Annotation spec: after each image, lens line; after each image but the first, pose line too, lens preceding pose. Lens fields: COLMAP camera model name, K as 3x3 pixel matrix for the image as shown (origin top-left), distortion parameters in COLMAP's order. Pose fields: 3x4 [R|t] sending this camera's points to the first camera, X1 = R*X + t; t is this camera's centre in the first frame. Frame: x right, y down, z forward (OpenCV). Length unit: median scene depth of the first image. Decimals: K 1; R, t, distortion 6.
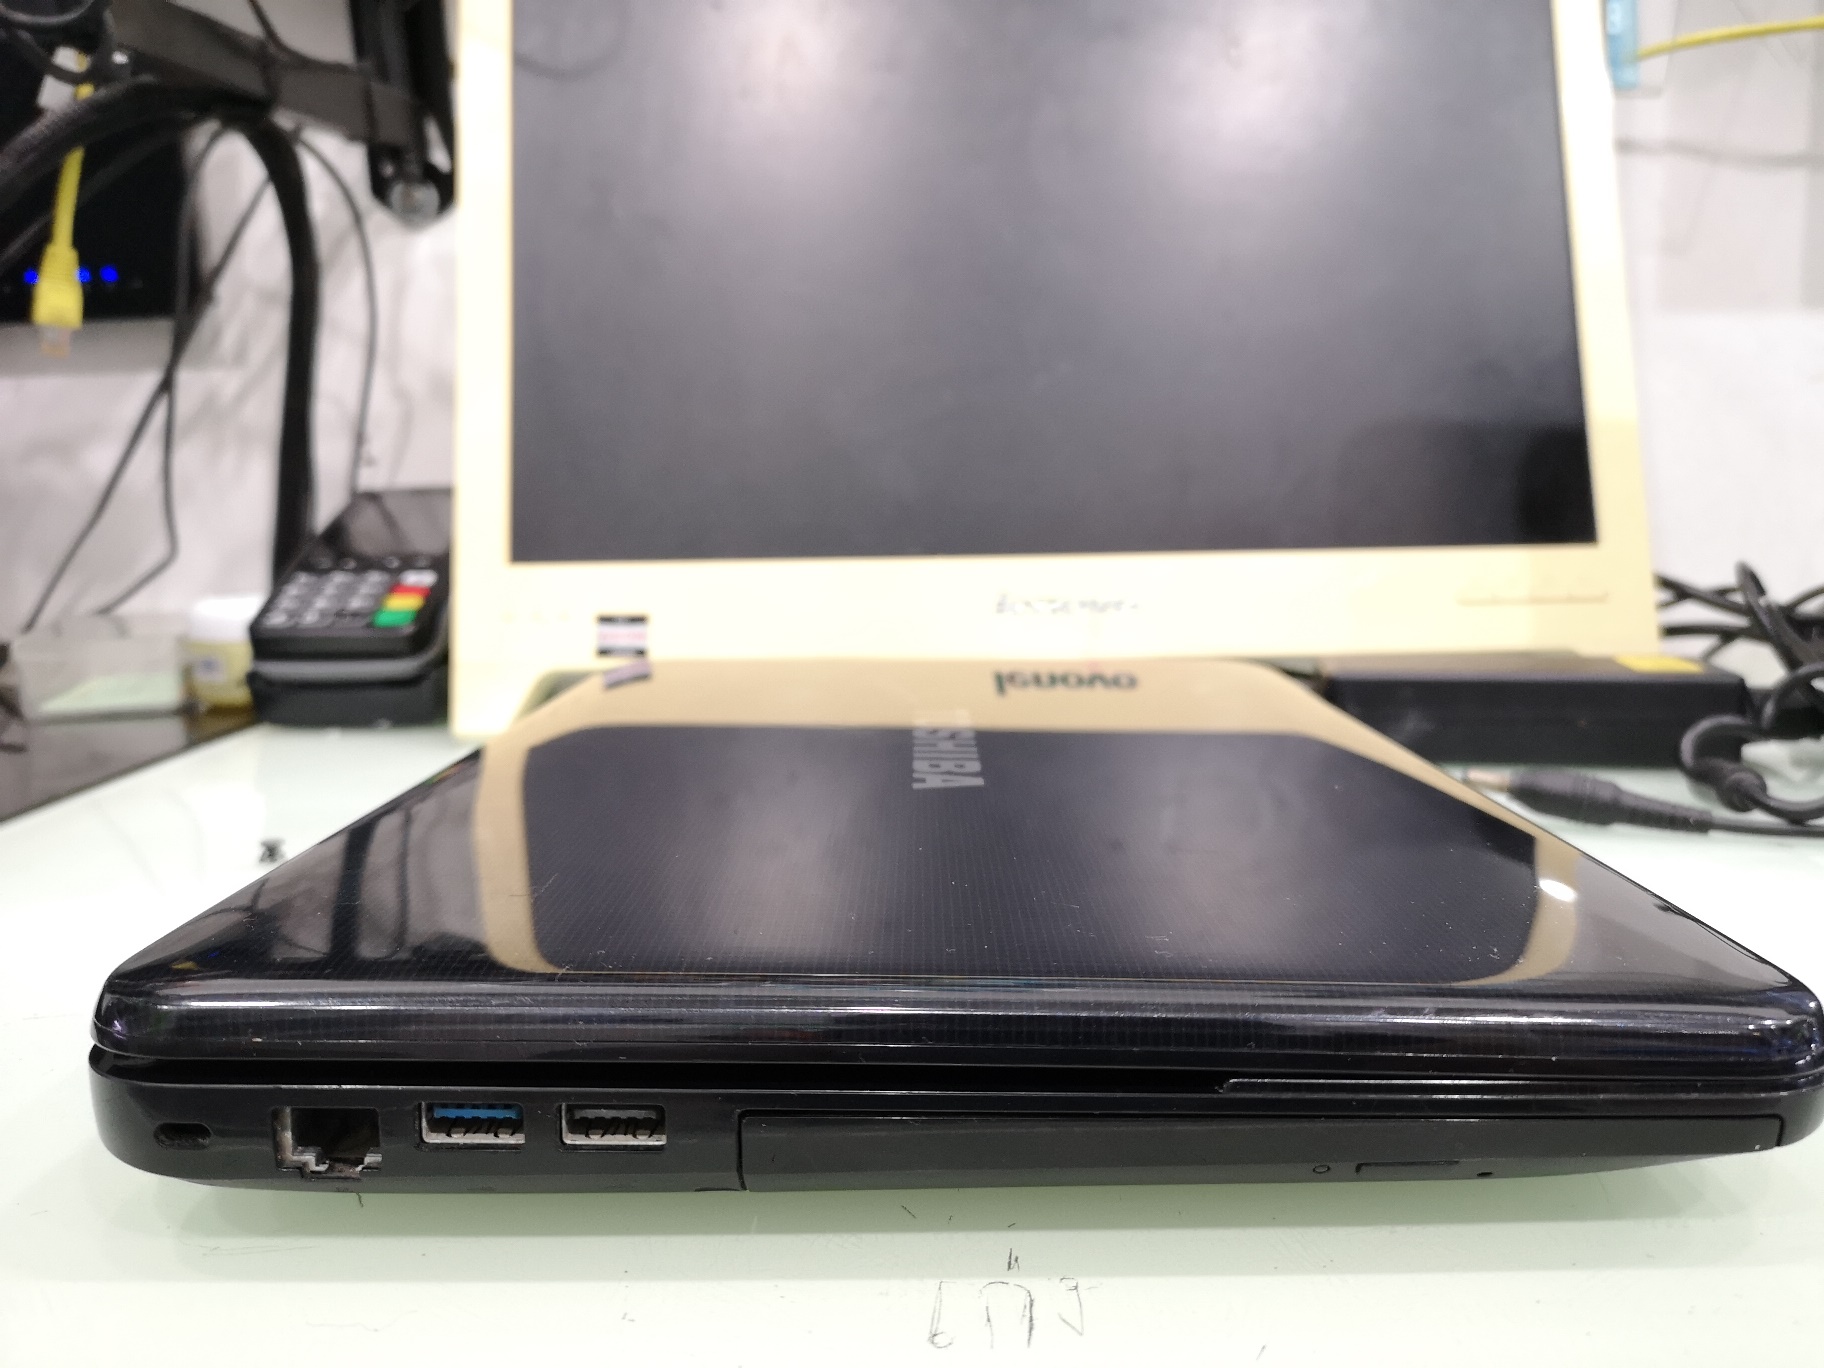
lens RADIAL K [[1462.0, 0, 907.5], [0, 1462.0, 691.1], [0, 0, 1]] dist [0.001115, -0.030924]
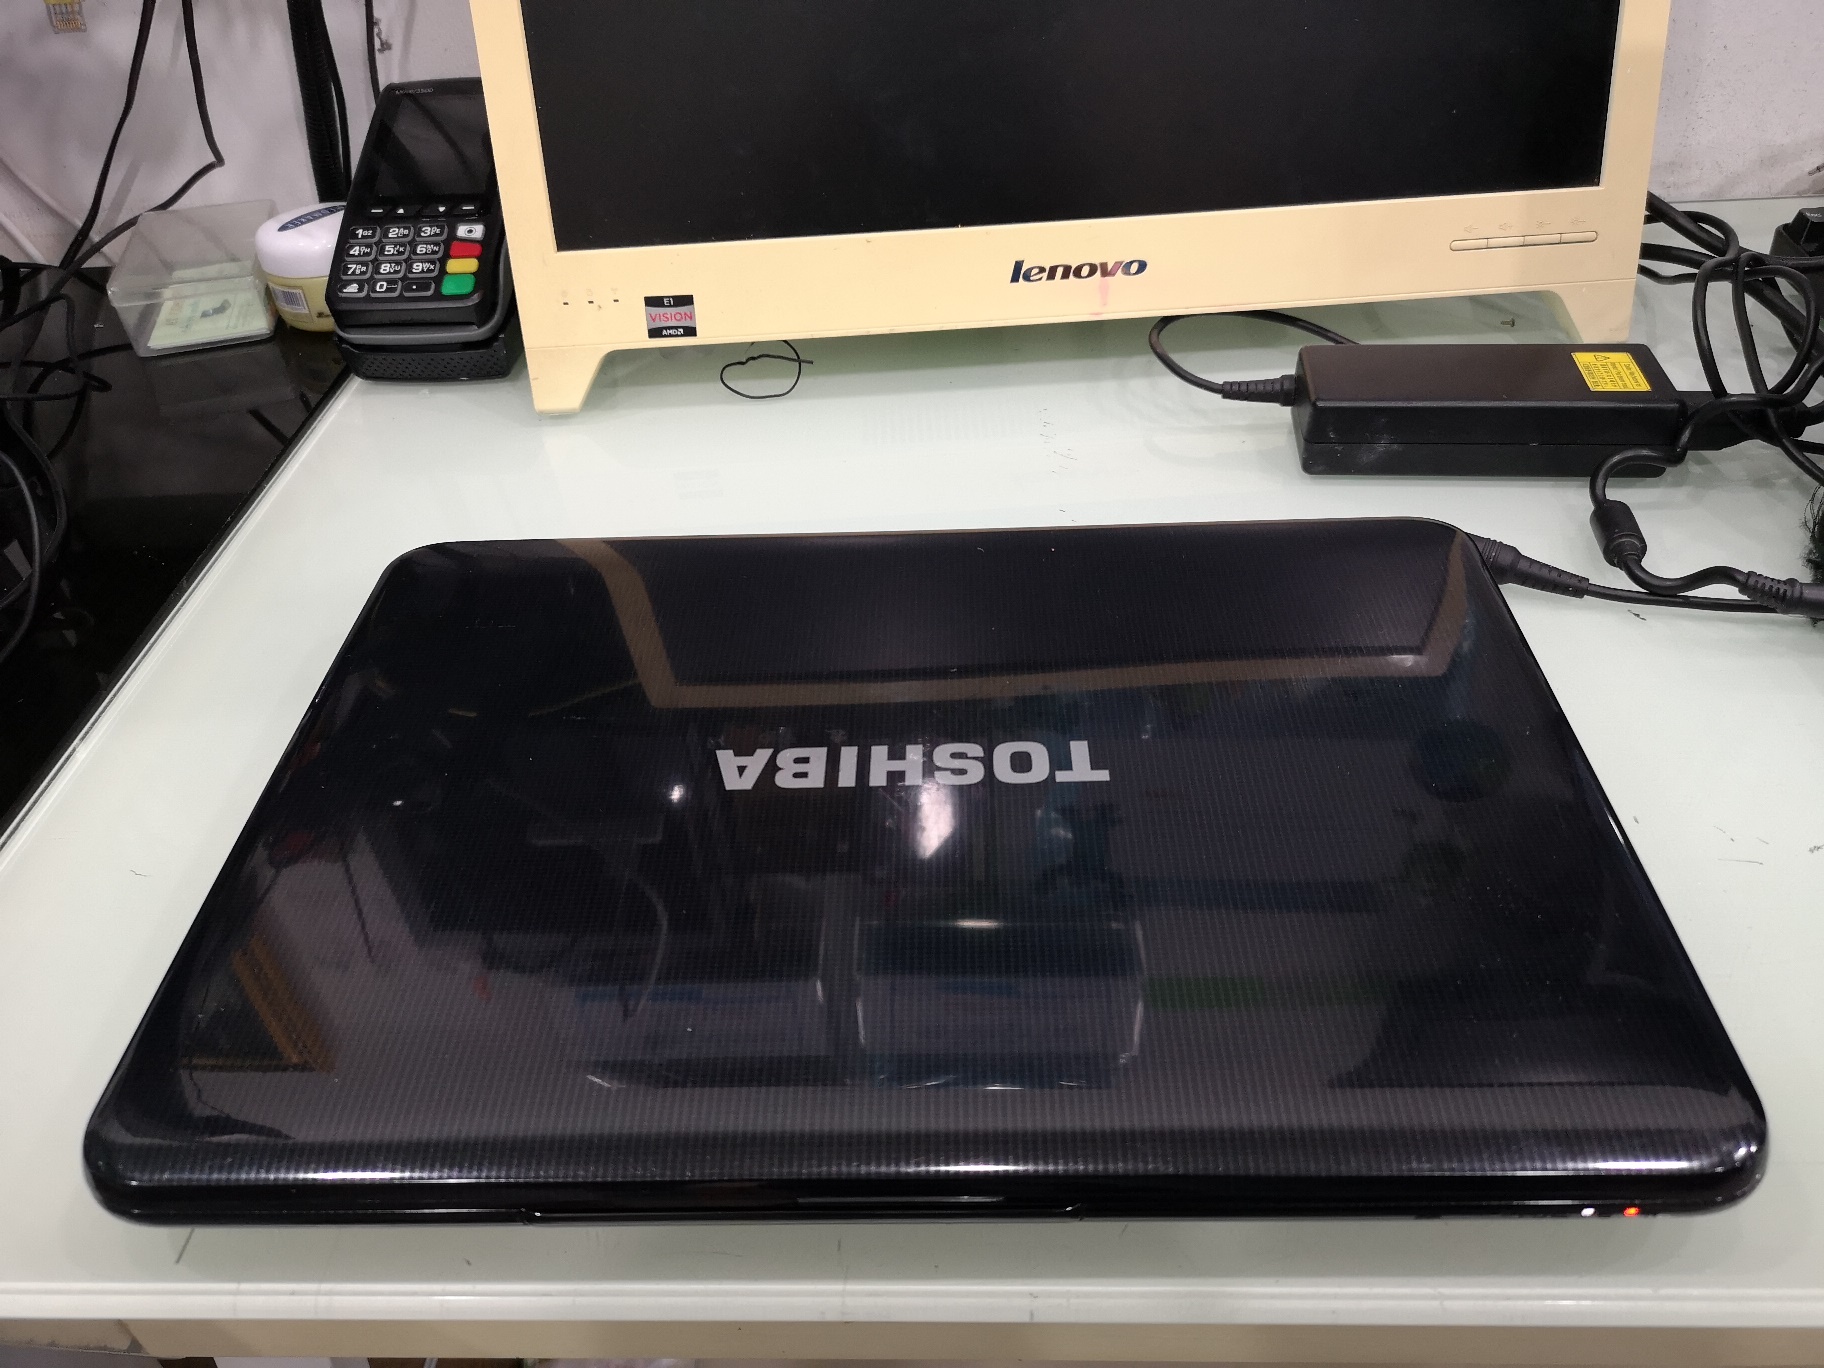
lens RADIAL K [[1444.7, 0, 906.7], [0, 1444.7, 693.1], [0, 0, 1]] dist [0.037700, -0.098221]
pose [[0.999018, -0.019035, -0.040006, 0.019176], [0.036849, 0.858303, 0.511819, -0.330049], [0.024595, -0.512791, 0.858161, -0.070197]]
